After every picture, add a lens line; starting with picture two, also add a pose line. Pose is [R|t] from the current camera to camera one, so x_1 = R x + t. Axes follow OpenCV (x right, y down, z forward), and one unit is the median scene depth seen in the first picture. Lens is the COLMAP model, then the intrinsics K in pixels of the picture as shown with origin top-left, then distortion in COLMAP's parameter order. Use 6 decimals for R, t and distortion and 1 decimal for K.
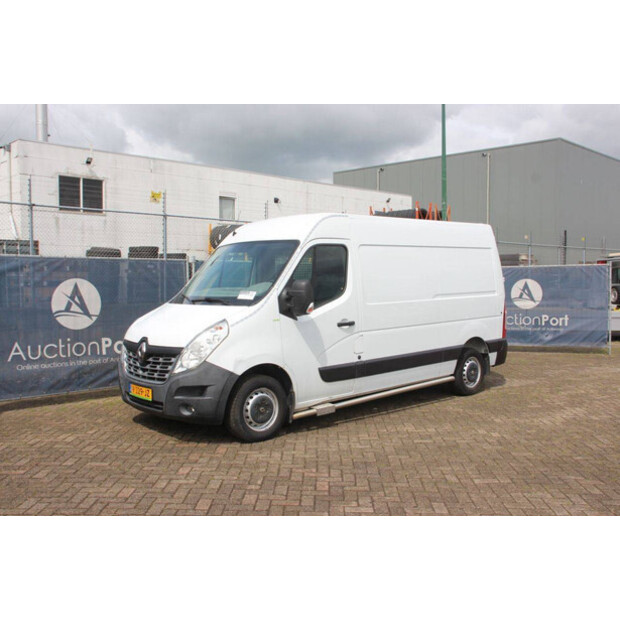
lens RADIAL K [[608.1, 0, 310.0], [0, 608.1, 310.0], [0, 0, 1]] dist [-0.109981, 0.156894]
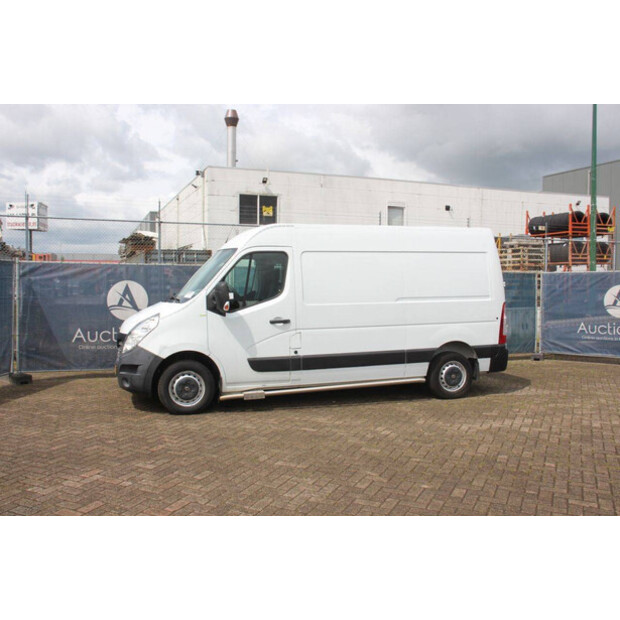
lens RADIAL K [[585.7, 0, 310.0], [0, 585.7, 310.0], [0, 0, 1]] dist [-0.123606, 0.149972]
pose [[0.918159, 0.024870, -0.395432, 0.565246], [-0.027898, 0.999609, -0.001908, 0.002000], [0.395230, 0.012783, 0.918493, 0.023671]]
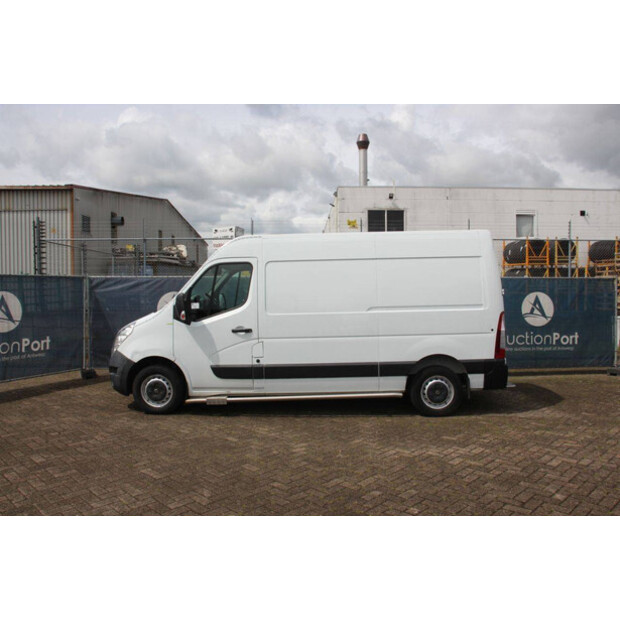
lens RADIAL K [[523.3, 0, 310.0], [0, 523.3, 310.0], [0, 0, 1]] dist [-0.169609, 0.167434]
pose [[0.728134, 0.021507, -0.685097, 0.874422], [-0.031308, 0.999508, -0.001898, -0.019661], [0.684719, 0.022831, 0.728449, 0.380154]]
